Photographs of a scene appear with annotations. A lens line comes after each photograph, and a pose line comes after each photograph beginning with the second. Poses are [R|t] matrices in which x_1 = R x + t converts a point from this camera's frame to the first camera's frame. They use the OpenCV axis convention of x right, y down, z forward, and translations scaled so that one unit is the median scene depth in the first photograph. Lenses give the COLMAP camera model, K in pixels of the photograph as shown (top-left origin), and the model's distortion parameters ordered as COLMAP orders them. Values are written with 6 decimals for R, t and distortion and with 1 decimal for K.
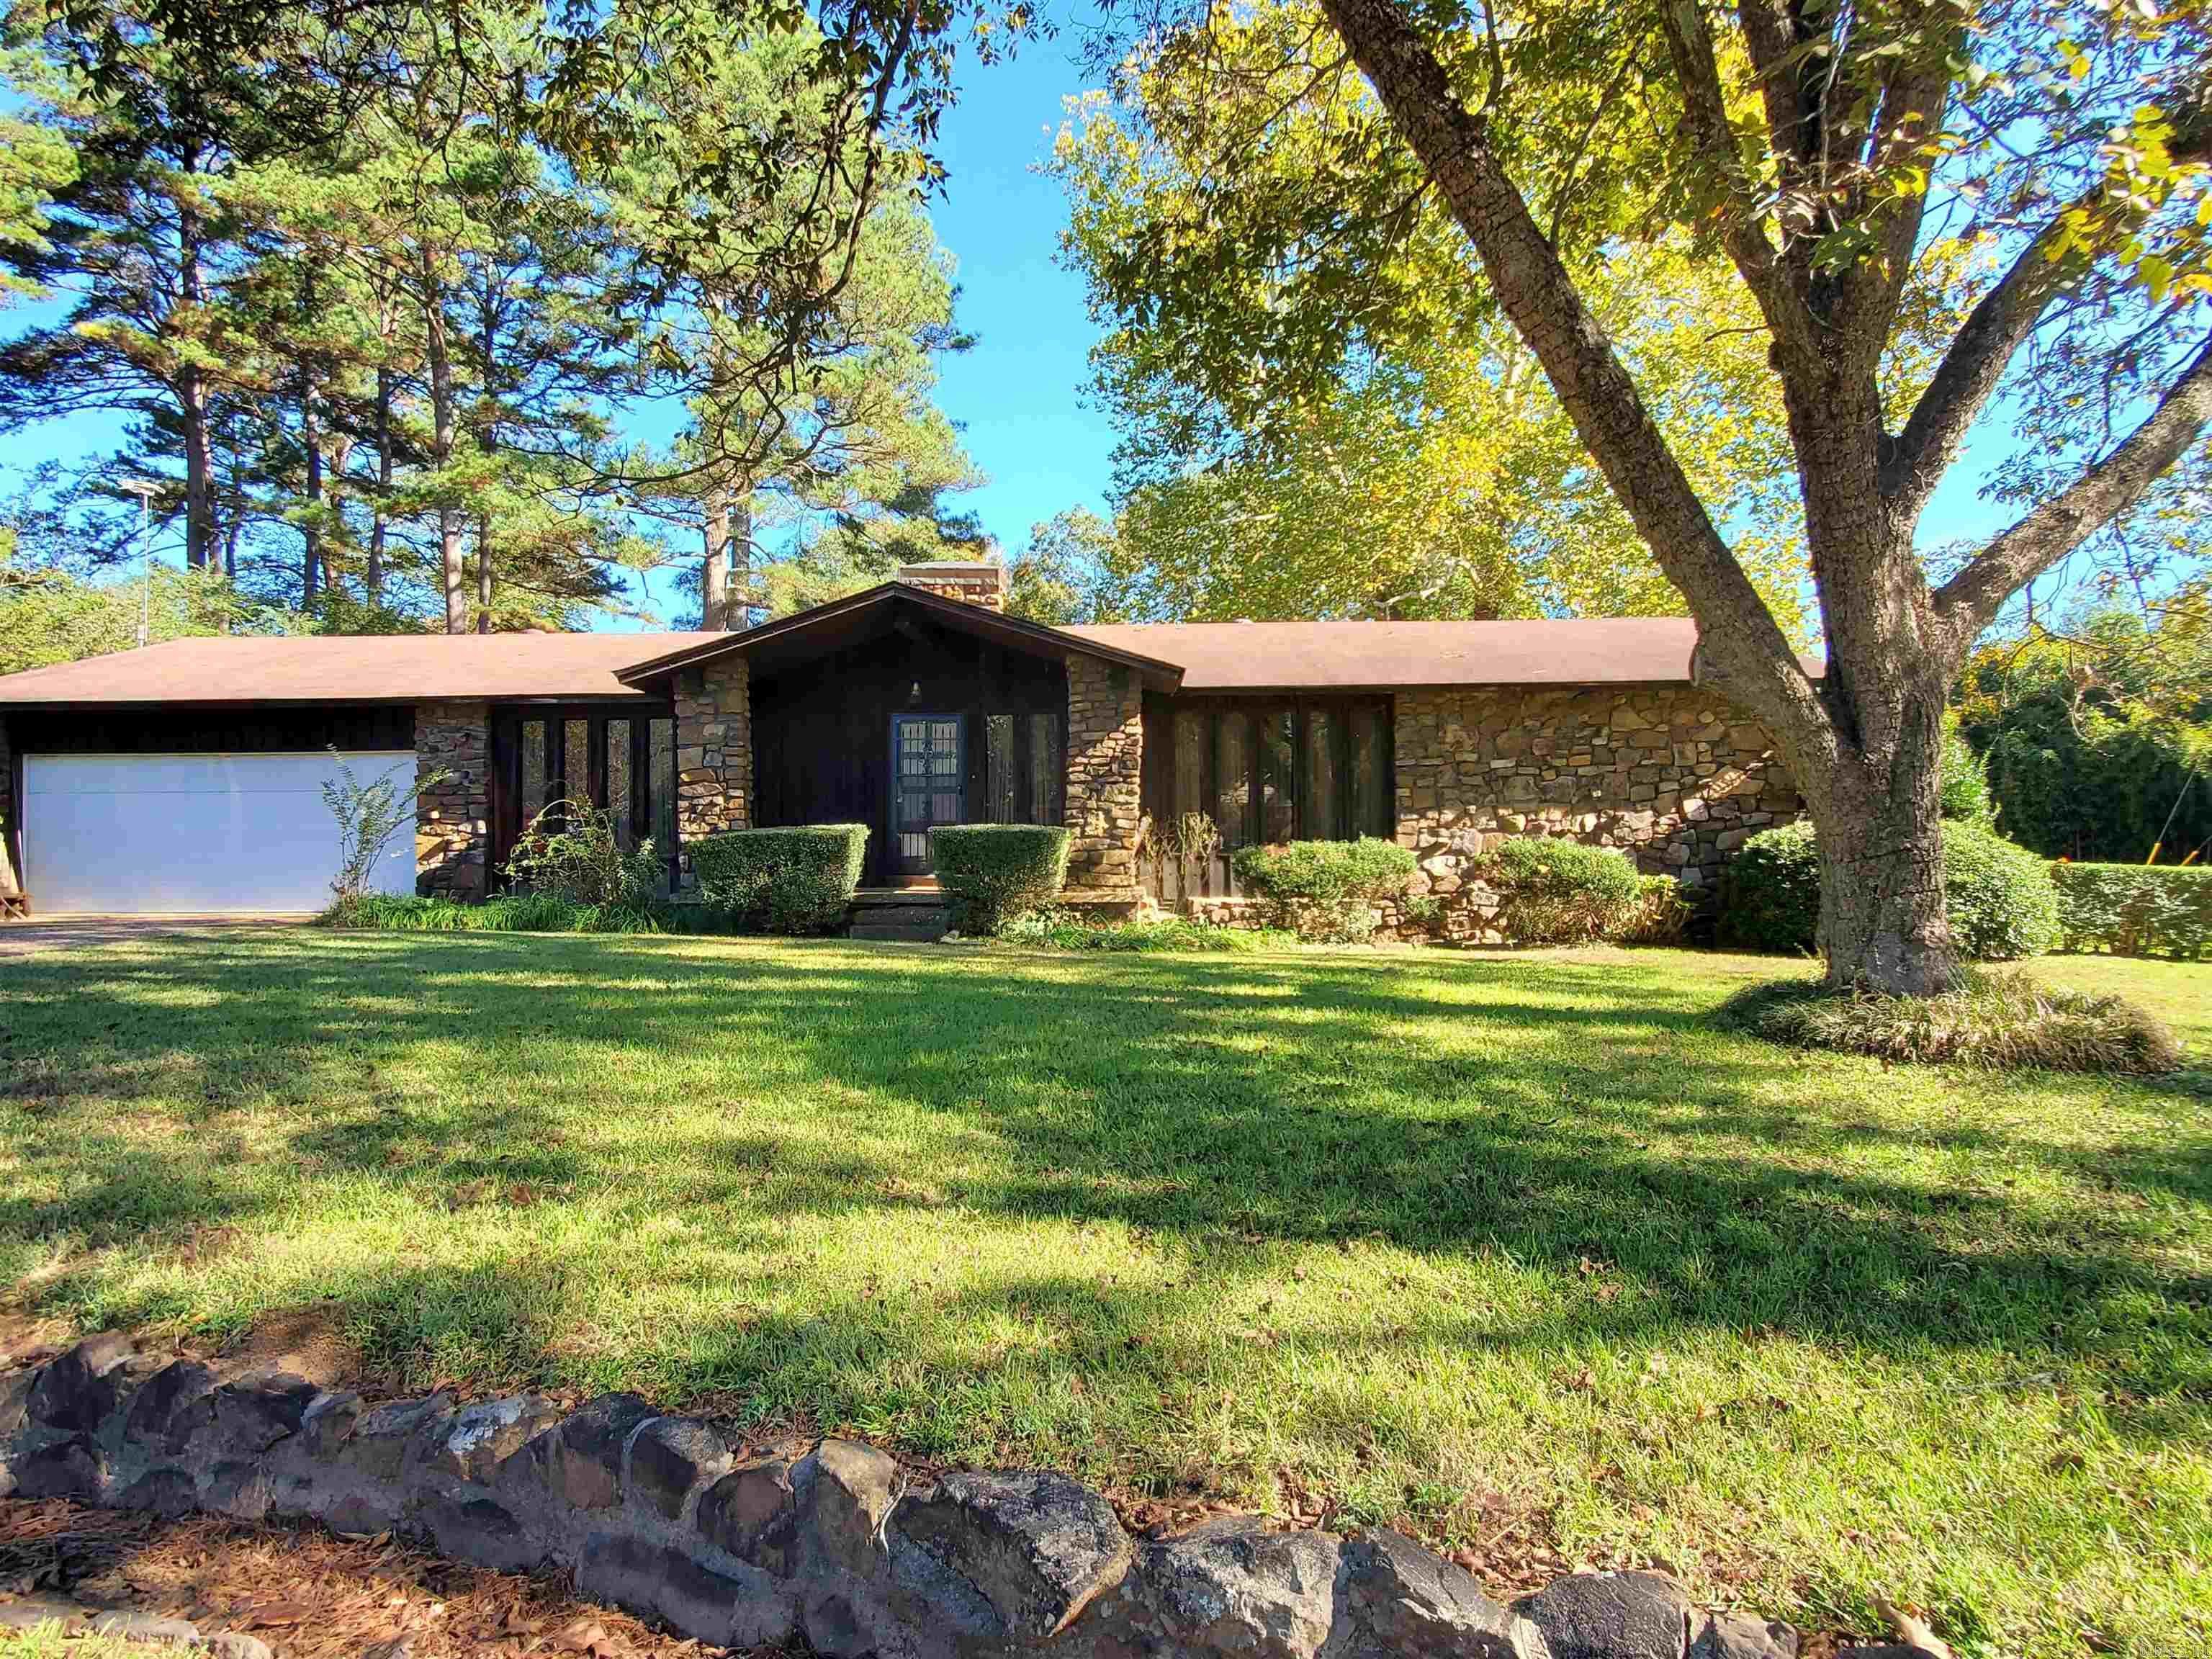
lens RADIAL K [[1280.4, 0, 1103.6], [0, 1280.4, 828.9], [0, 0, 1]] dist [-0.000017, 0.011106]
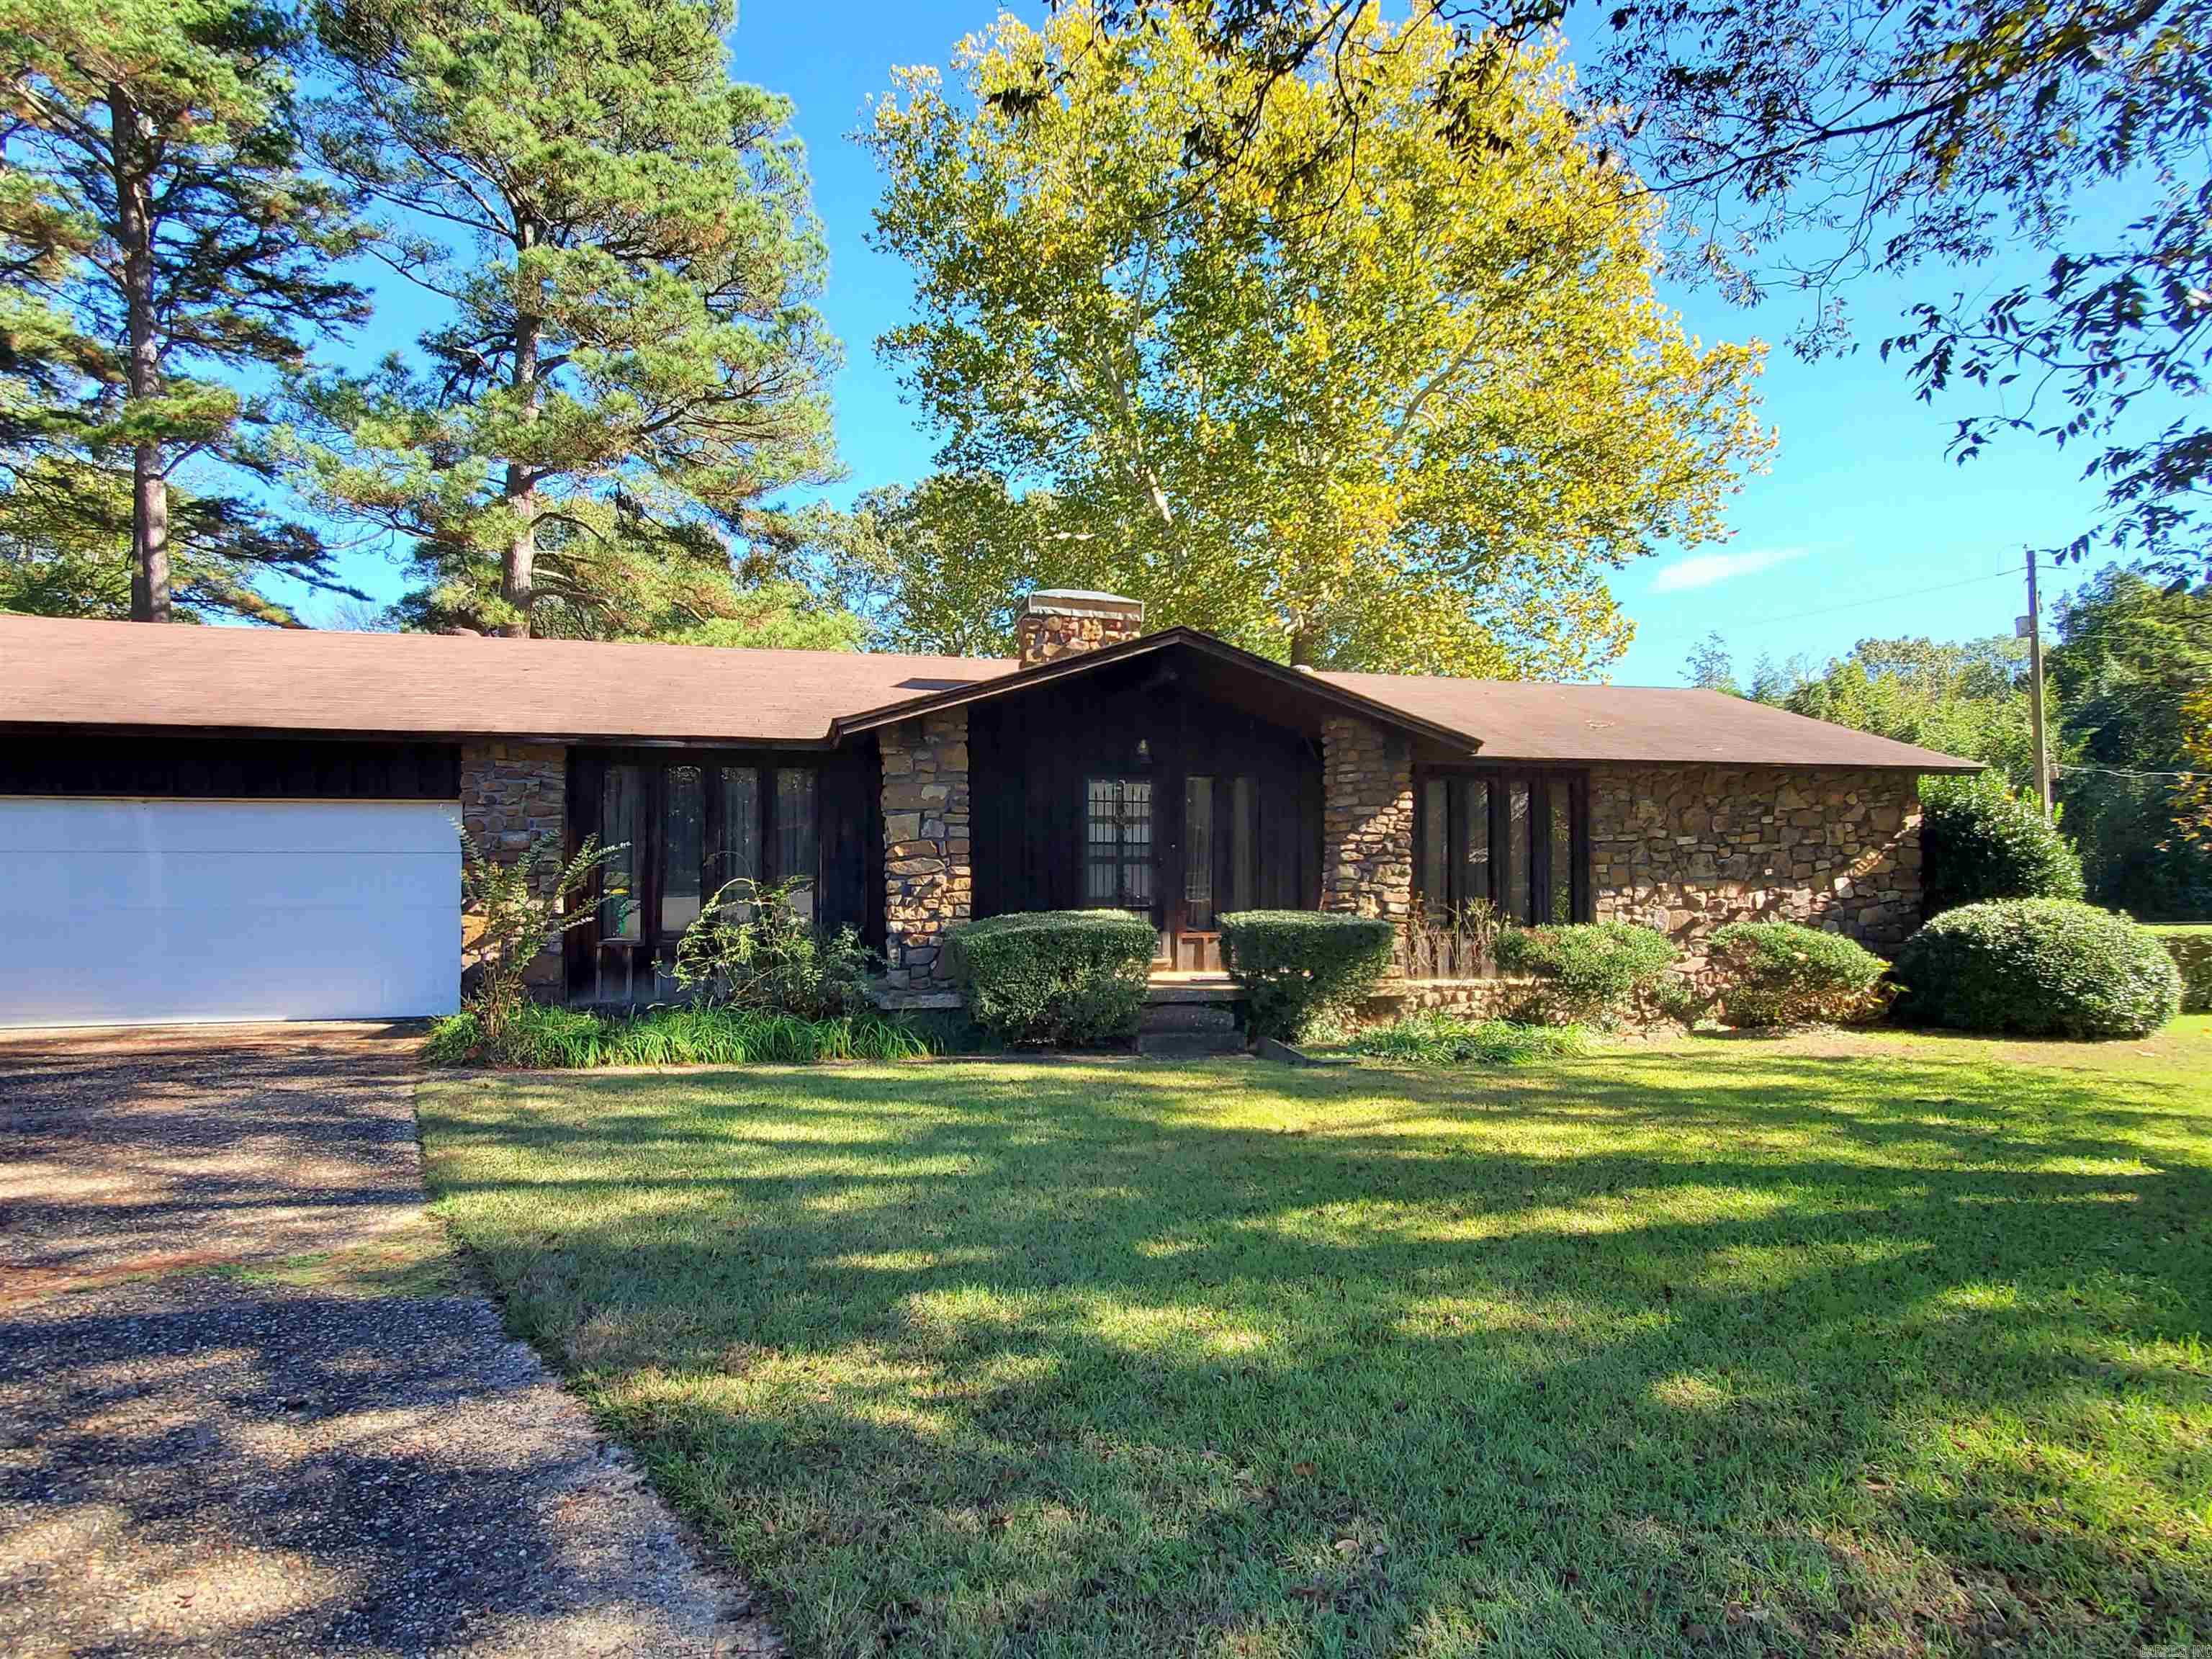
lens RADIAL K [[1280.4, 0, 1107.6], [0, 1280.4, 832.9], [0, 0, 1]] dist [-0.000017, 0.011106]
pose [[0.954252, 0.013695, 0.298689, -0.419088], [-0.014180, 0.999899, -0.000542, -0.050294], [-0.298666, -0.003718, 0.954350, 0.185952]]
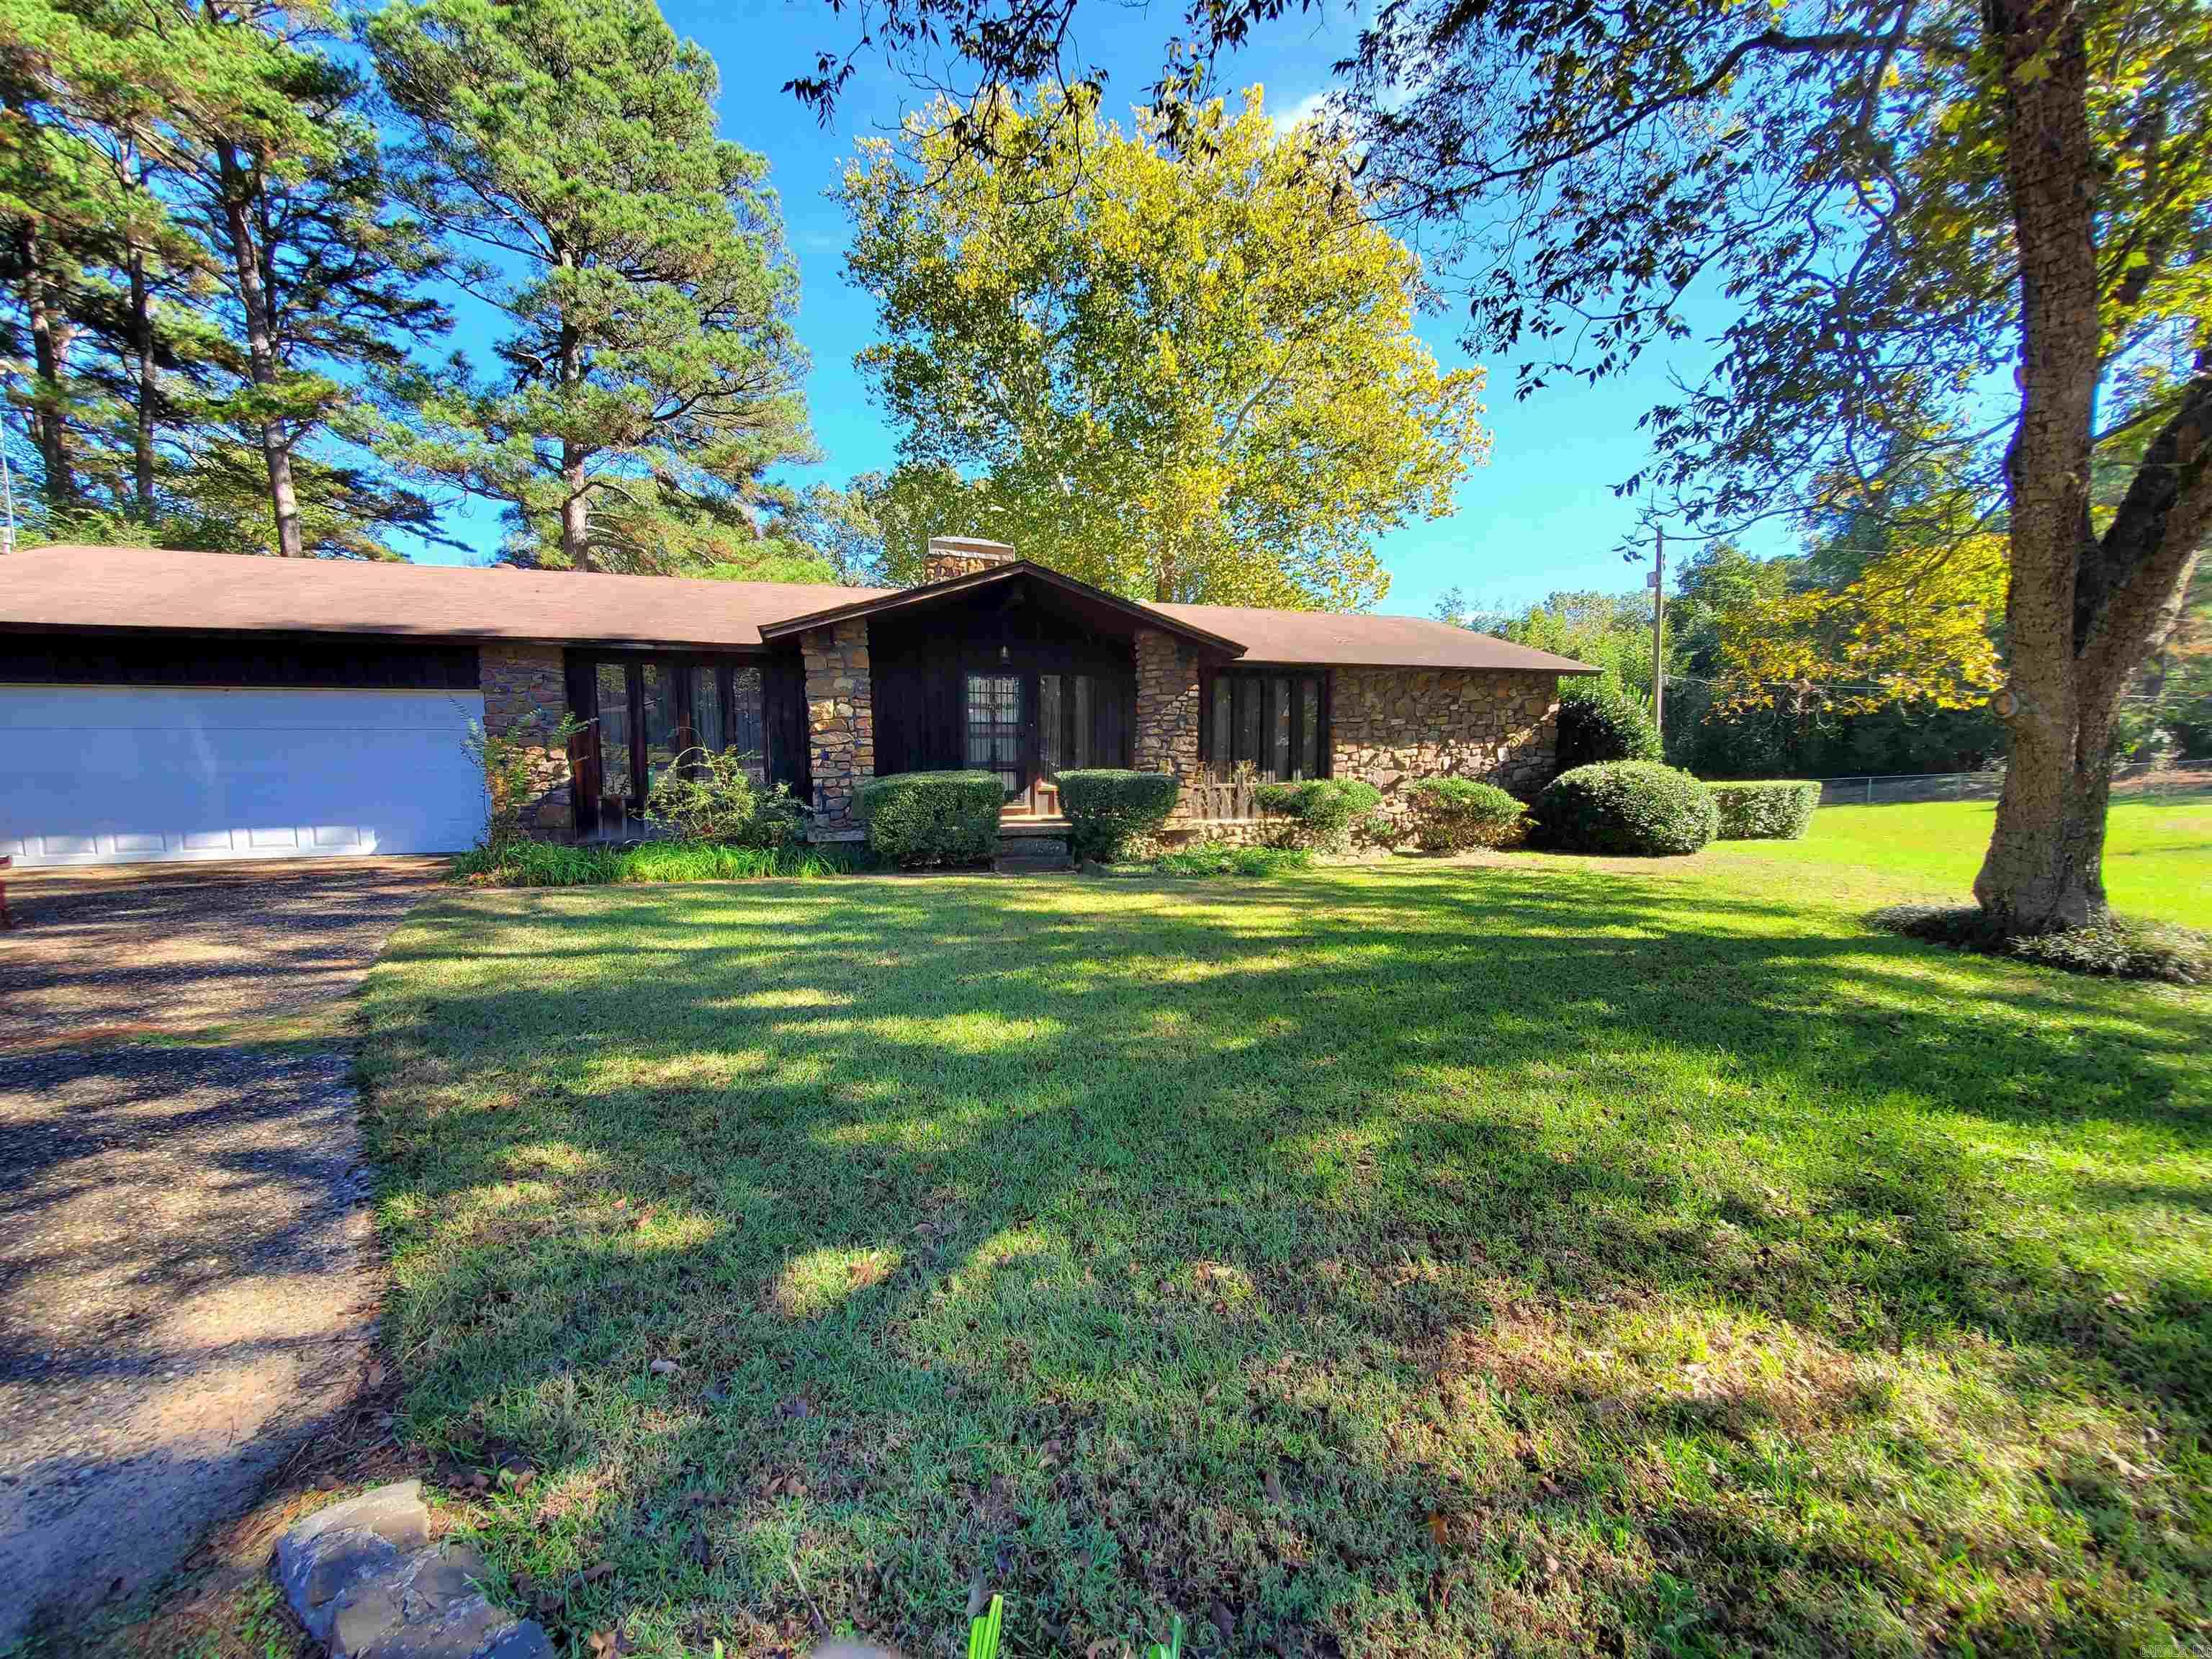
lens RADIAL K [[879.8, 0, 1101.9], [0, 879.8, 829.0], [0, 0, 1]] dist [0.001784, -0.001223]
pose [[0.934274, -0.029477, 0.355334, -0.350768], [-0.011204, 0.993657, 0.111890, -0.038202], [-0.356379, -0.108517, 0.928018, 0.197611]]
